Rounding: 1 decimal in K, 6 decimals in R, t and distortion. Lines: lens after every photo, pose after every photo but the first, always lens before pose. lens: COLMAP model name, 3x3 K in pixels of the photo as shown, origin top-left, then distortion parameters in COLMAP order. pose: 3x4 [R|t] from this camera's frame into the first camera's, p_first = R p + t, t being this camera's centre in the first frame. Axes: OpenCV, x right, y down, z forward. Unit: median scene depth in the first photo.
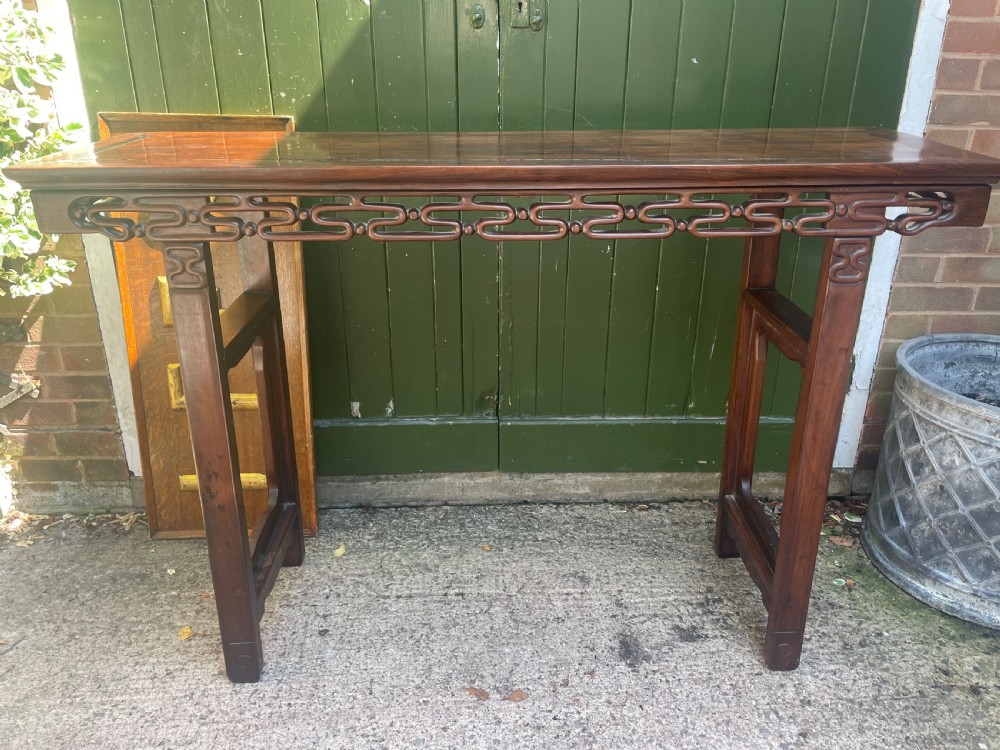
lens RADIAL K [[759.8, 0, 511.6], [0, 759.8, 364.9], [0, 0, 1]] dist [0.083004, -0.113563]
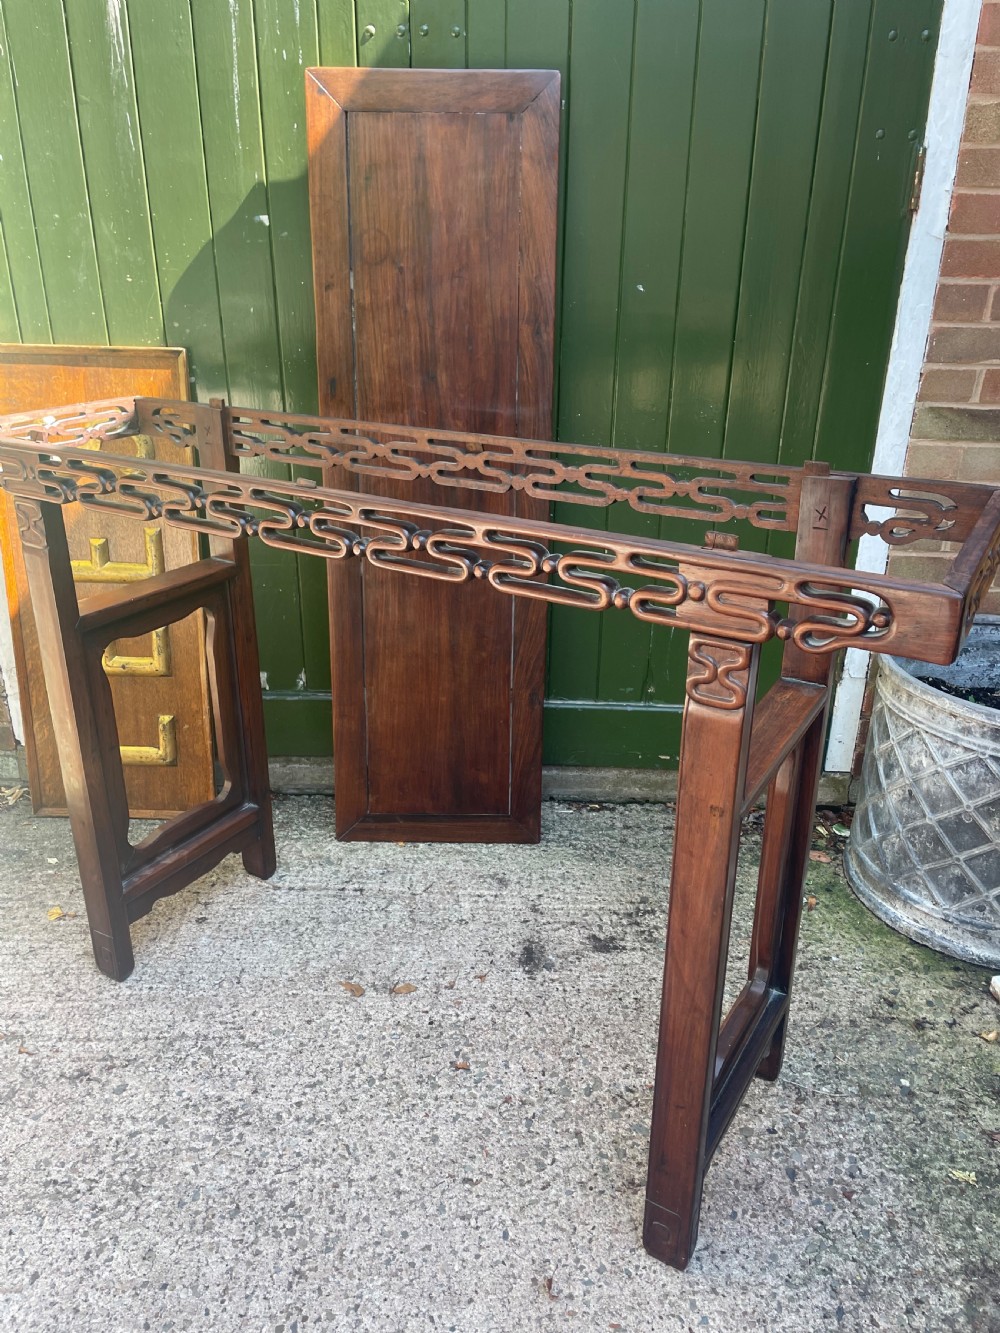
lens RADIAL K [[1013.1, 0, 492.3], [0, 1013.1, 665.1], [0, 0, 1]] dist [0.085849, -0.118765]
pose [[0.995514, 0.034448, -0.088120, 0.184142], [-0.032679, 0.999236, 0.021430, 0.008205], [0.088791, -0.018454, 0.995879, -0.162766]]
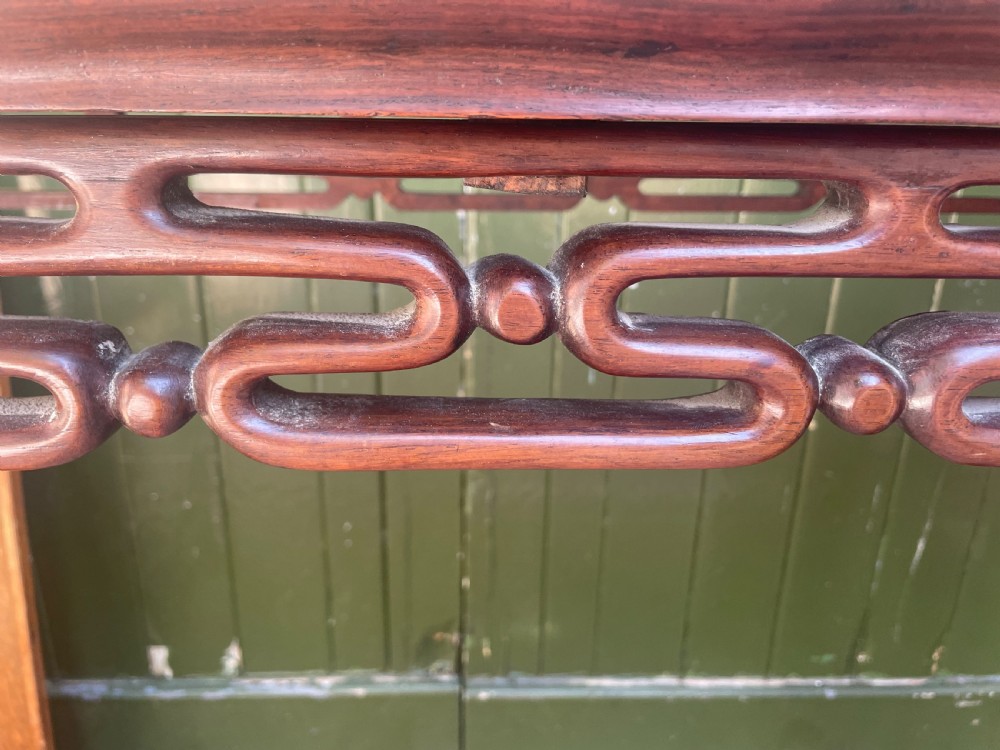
lens RADIAL K [[787.2, 0, 502.3], [0, 787.2, 376.2], [0, 0, 1]] dist [0.072763, -0.131283]
pose [[0.999888, 0.014499, -0.003776, 0.008325], [-0.014612, 0.999392, -0.031658, -0.121265], [0.003315, 0.031709, 0.999492, 0.575508]]
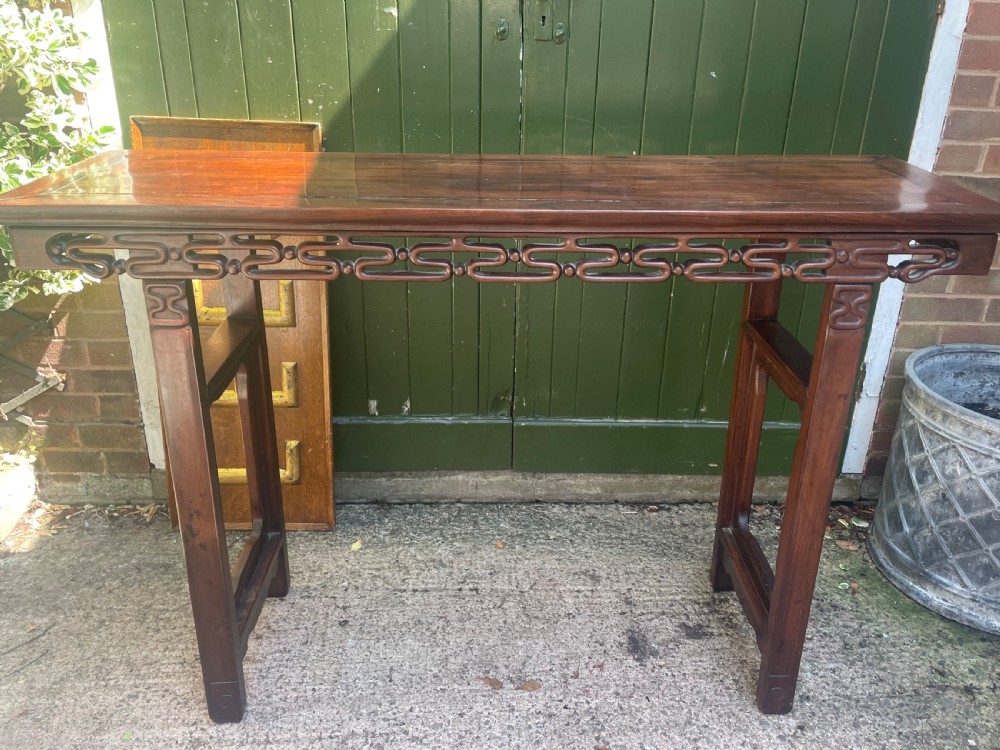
lens RADIAL K [[810.5, 0, 512.5], [0, 810.5, 367.4], [0, 0, 1]] dist [0.087499, -0.120117]
pose [[0.999826, 0.018105, -0.004451, -0.016475], [-0.018012, 0.999637, 0.020055, -0.023169], [0.004812, -0.019972, 0.999789, -0.095482]]
